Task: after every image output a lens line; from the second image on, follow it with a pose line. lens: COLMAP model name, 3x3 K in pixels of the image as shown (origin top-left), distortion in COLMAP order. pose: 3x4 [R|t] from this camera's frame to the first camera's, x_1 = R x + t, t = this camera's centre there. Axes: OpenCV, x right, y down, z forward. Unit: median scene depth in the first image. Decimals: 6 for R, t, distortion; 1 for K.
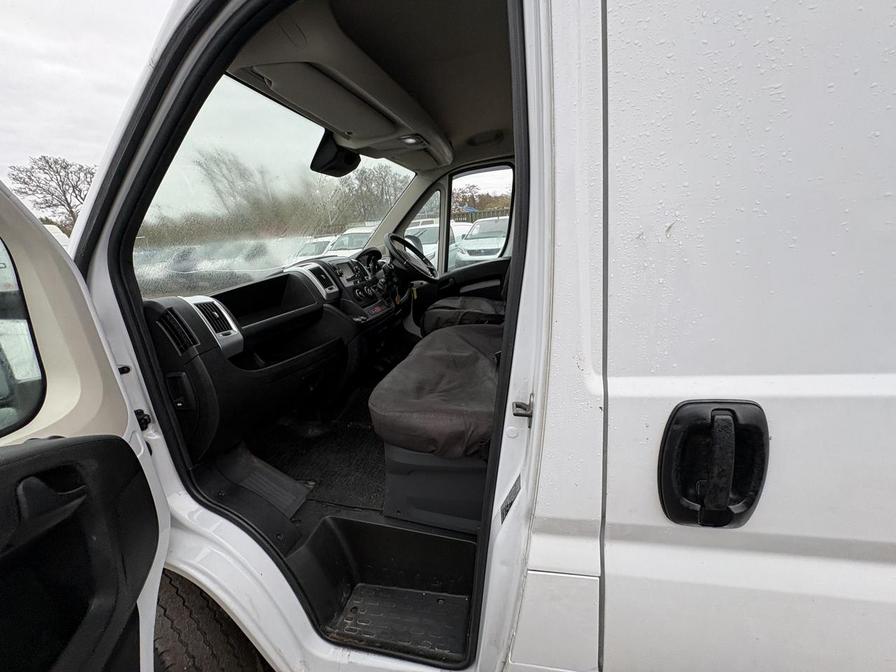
lens RADIAL K [[355.6, 0, 448.6], [0, 355.6, 334.7], [0, 0, 1]] dist [-0.000335, 0.000191]
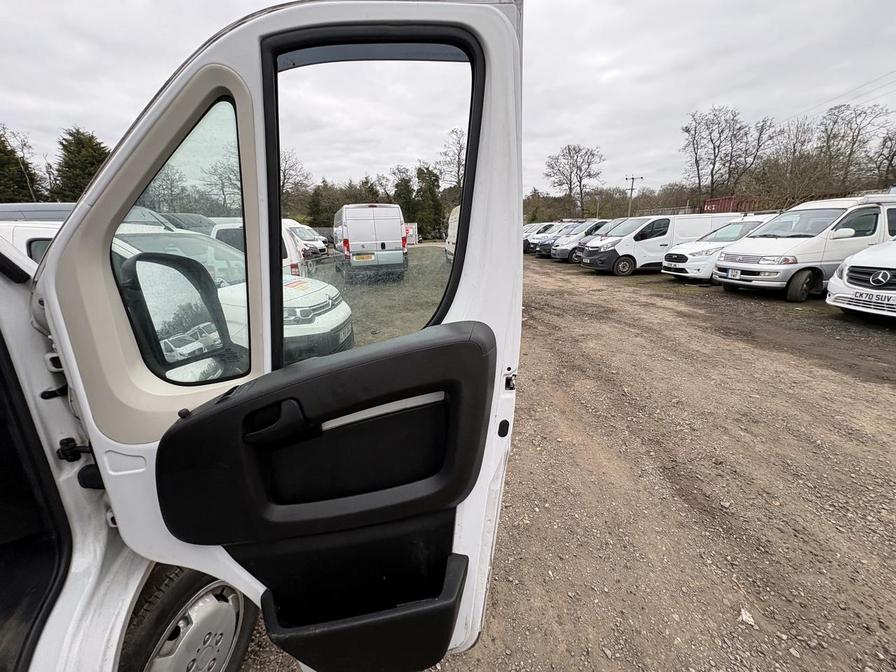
lens RADIAL K [[355.6, 0, 447.4], [0, 355.6, 336.9], [0, 0, 1]] dist [-0.000335, 0.000191]
pose [[0.419290, 0.318245, -0.850245, 0.372434], [-0.252348, 0.940493, 0.227582, -0.577476], [0.872076, 0.119135, 0.474648, 1.833593]]
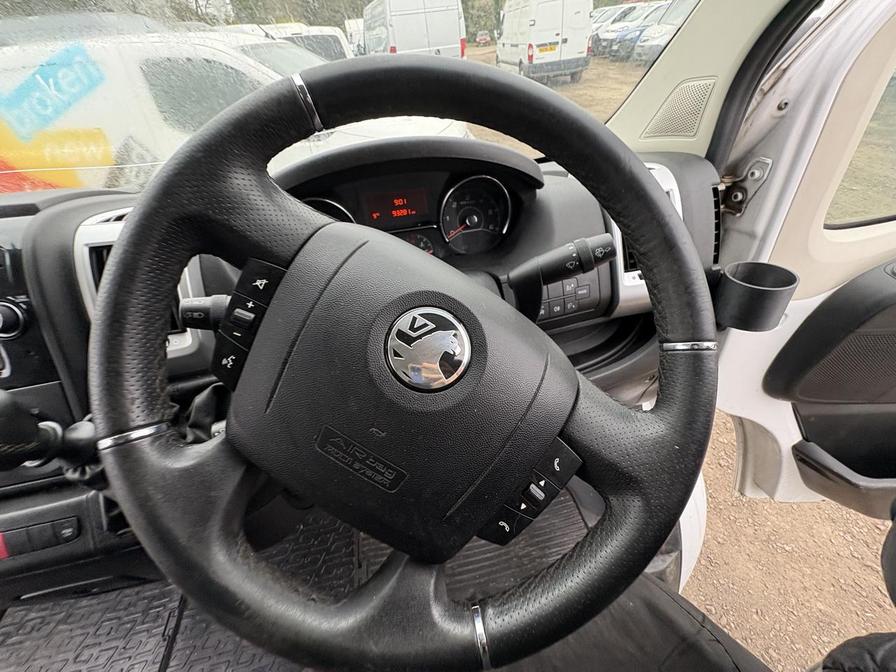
lens RADIAL K [[355.6, 0, 447.9], [0, 355.6, 338.1], [0, 0, 1]] dist [-0.000335, 0.000191]
pose [[0.383340, 0.632005, -0.673513, -0.036632], [-0.198537, 0.768560, 0.608193, -0.355884], [0.902017, -0.099427, 0.420096, 1.185711]]
